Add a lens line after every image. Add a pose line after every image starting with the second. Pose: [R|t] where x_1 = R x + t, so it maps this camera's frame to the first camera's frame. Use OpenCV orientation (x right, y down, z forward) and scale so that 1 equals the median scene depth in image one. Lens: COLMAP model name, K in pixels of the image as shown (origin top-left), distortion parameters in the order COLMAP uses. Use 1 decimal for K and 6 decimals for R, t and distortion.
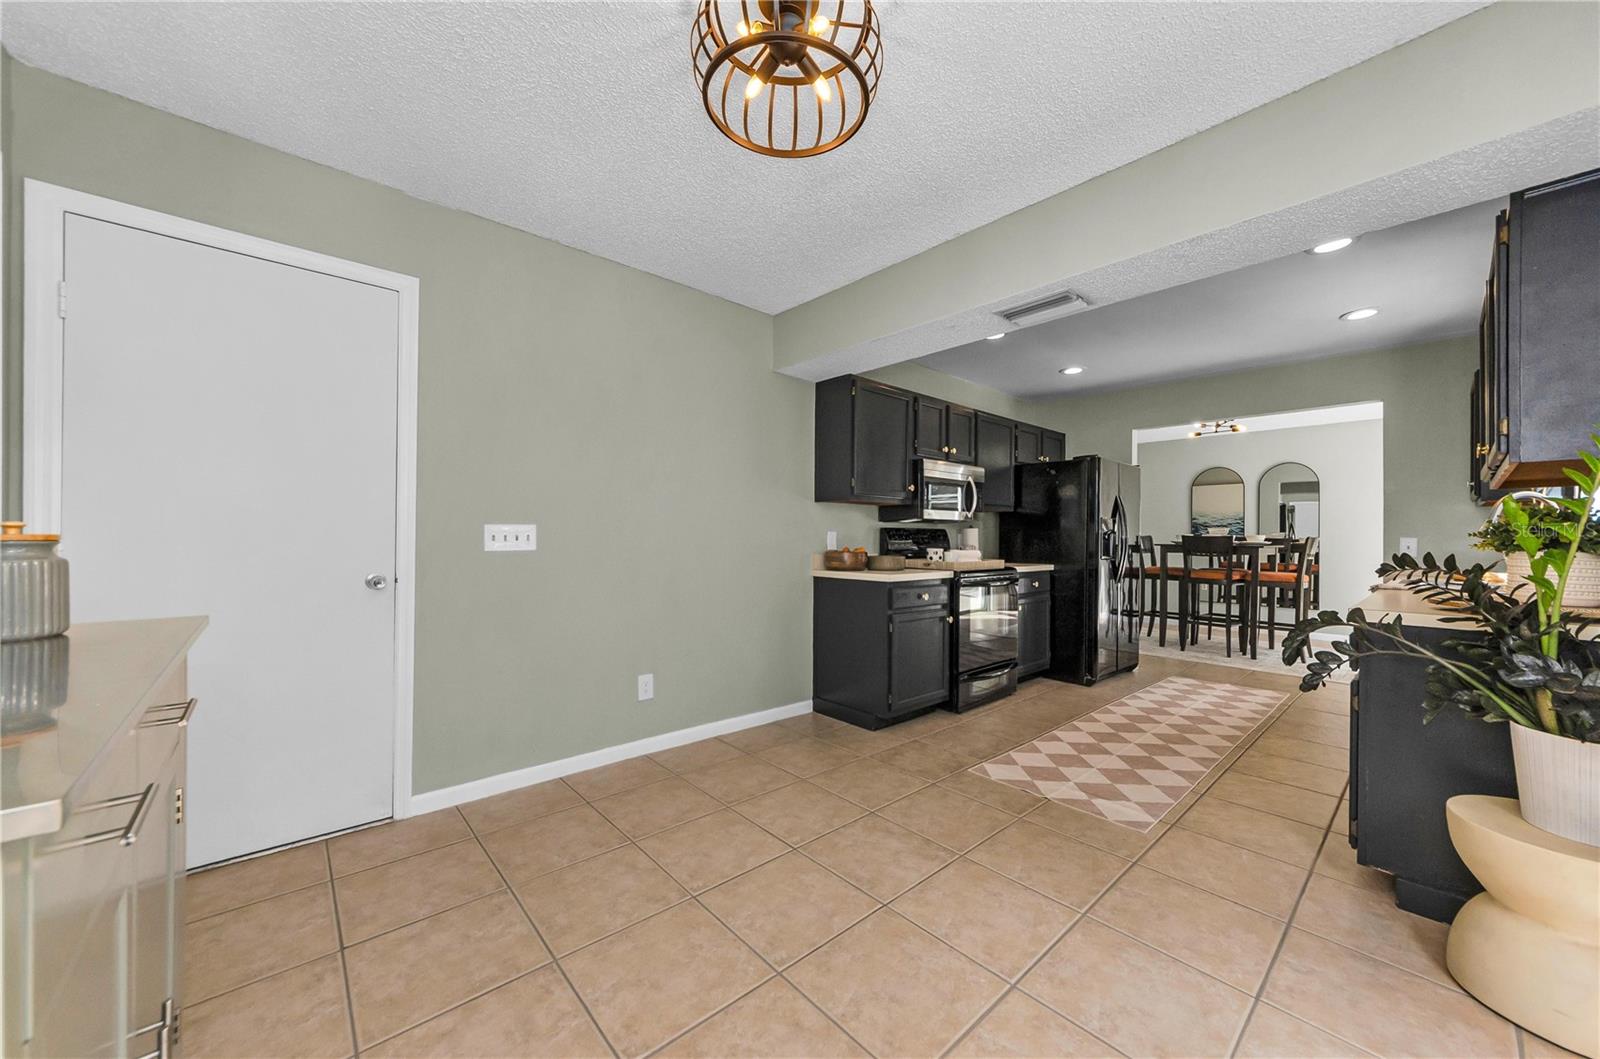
lens RADIAL K [[585.1, 0, 800.0], [0, 585.1, 529.5], [0, 0, 1]] dist [0.000599, -0.000014]
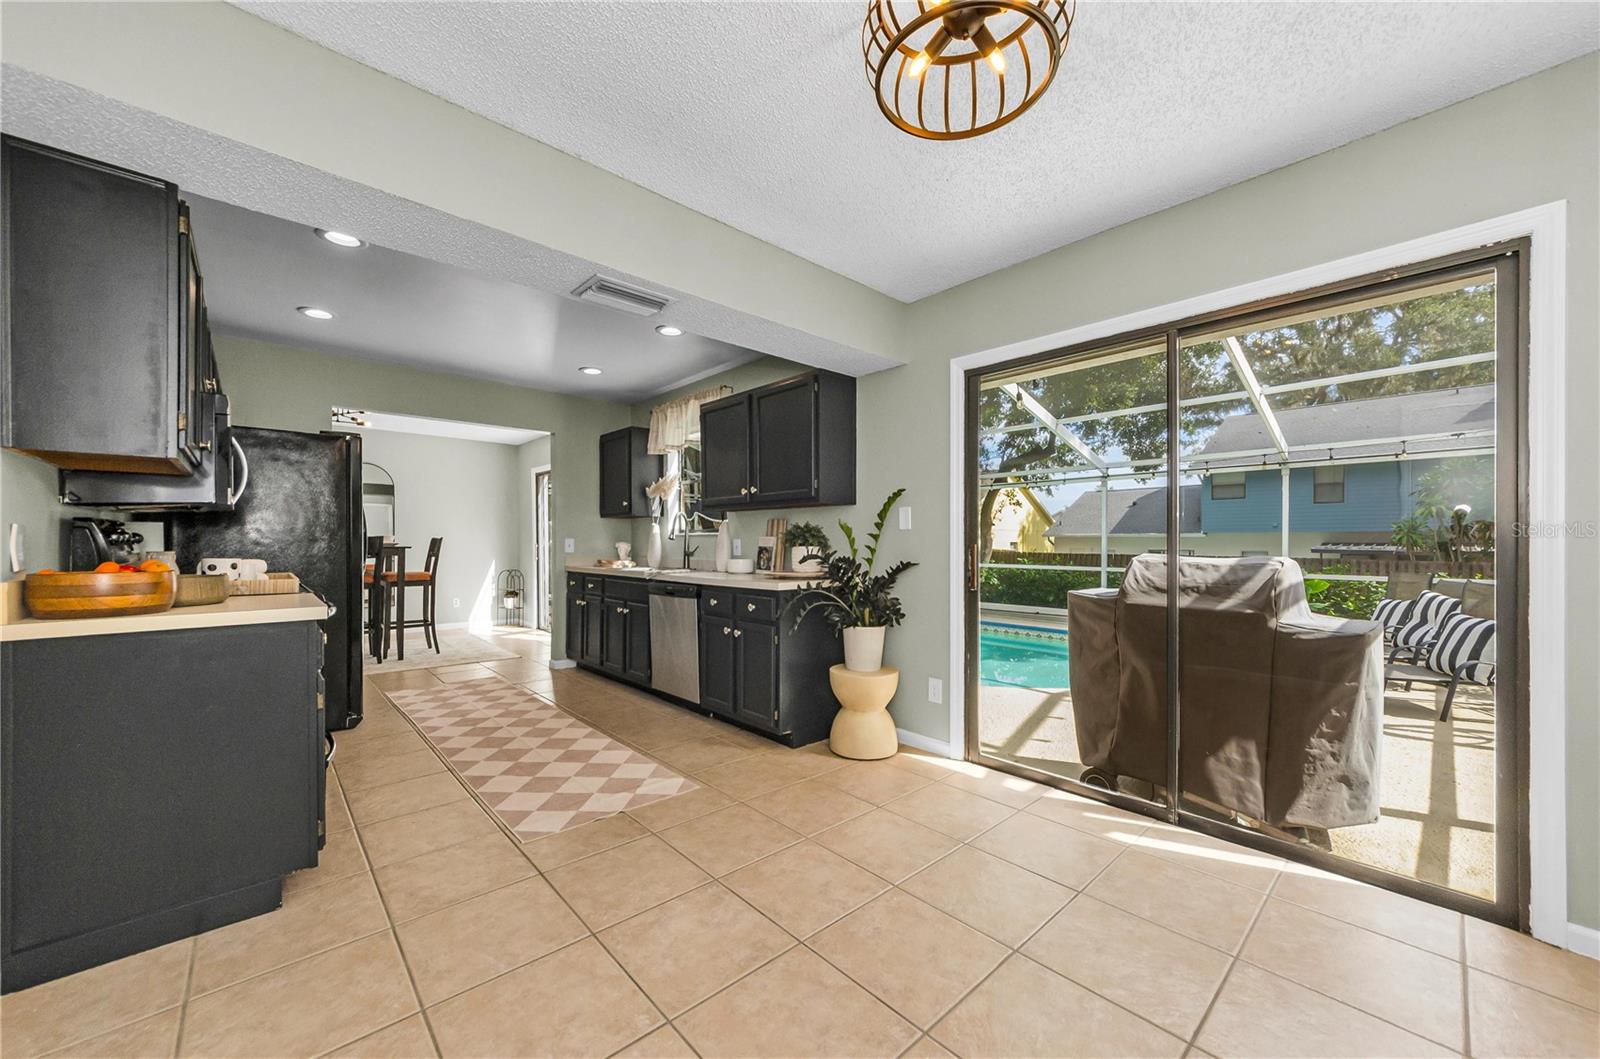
lens RADIAL K [[600.7, 0, 802.0], [0, 600.7, 533.7], [0, 0, 1]] dist [0.001096, 0.000073]
pose [[-0.015772, 0.005440, 0.999861, -0.558003], [-0.016239, 0.999852, -0.005696, 0.004037], [-0.999744, -0.016327, -0.015681, 0.713187]]
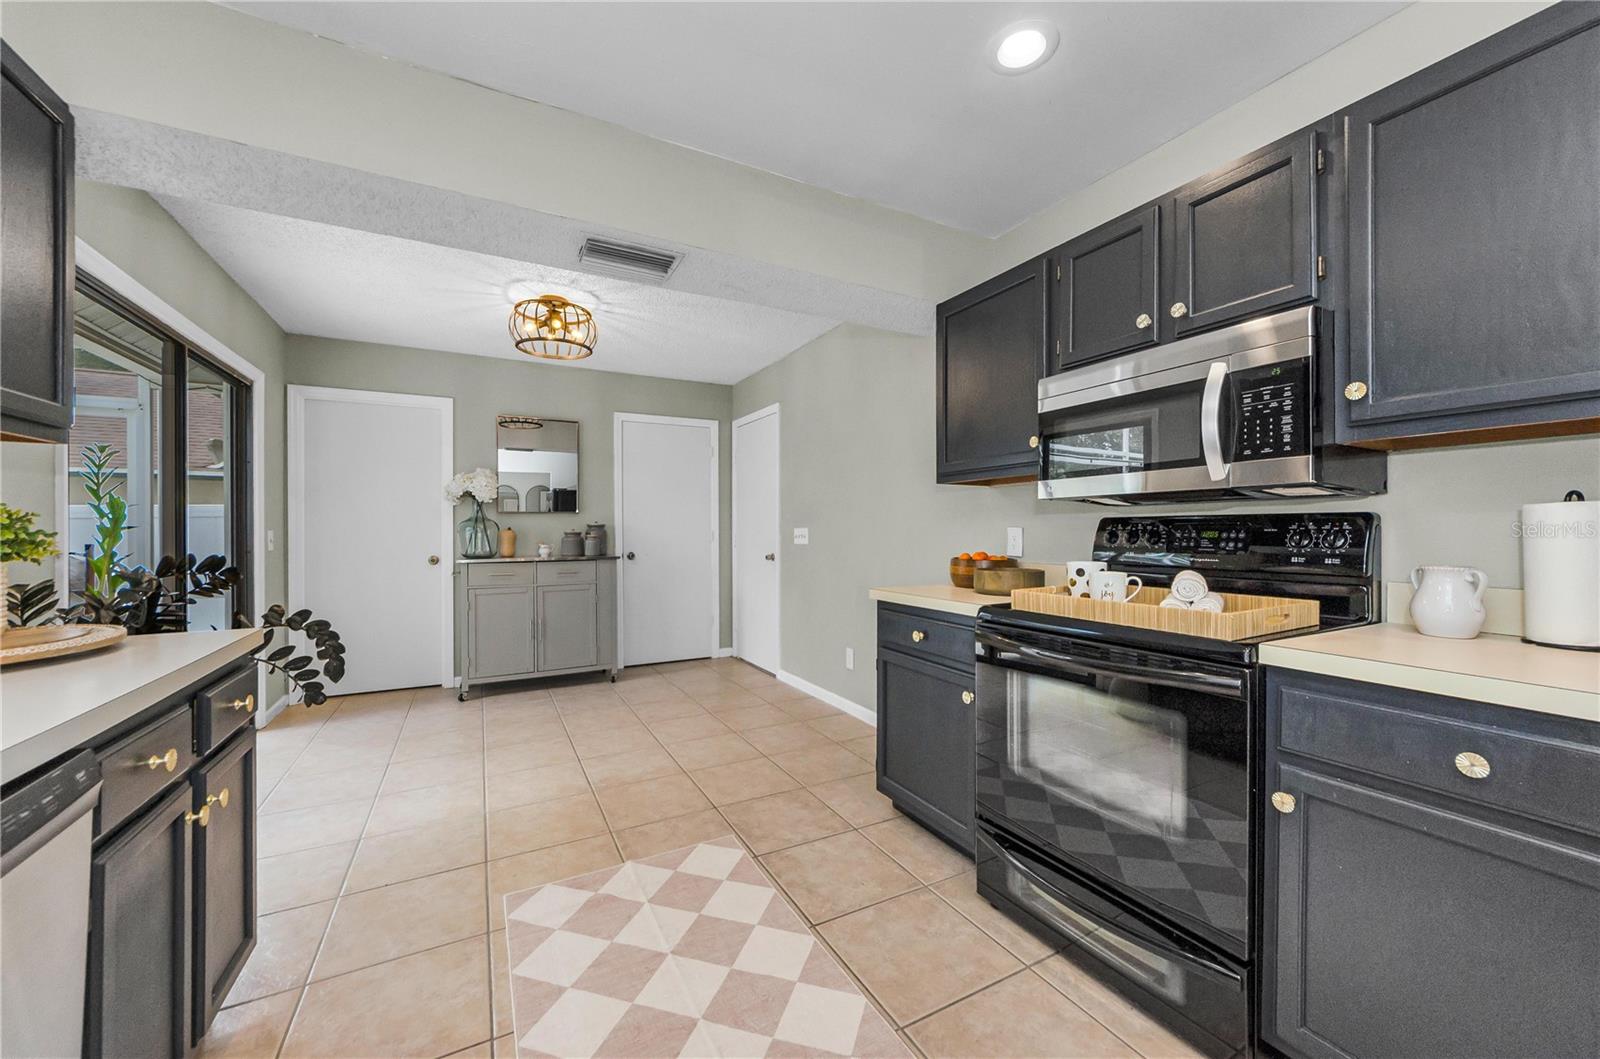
lens RADIAL K [[600.7, 0, 802.0], [0, 600.7, 533.7], [0, 0, 1]] dist [0.001096, 0.000073]
pose [[-0.233905, -0.000679, -0.972259, 1.145756], [0.013502, 0.999901, -0.003946, 0.013584], [0.972166, -0.014050, -0.233873, 1.404477]]
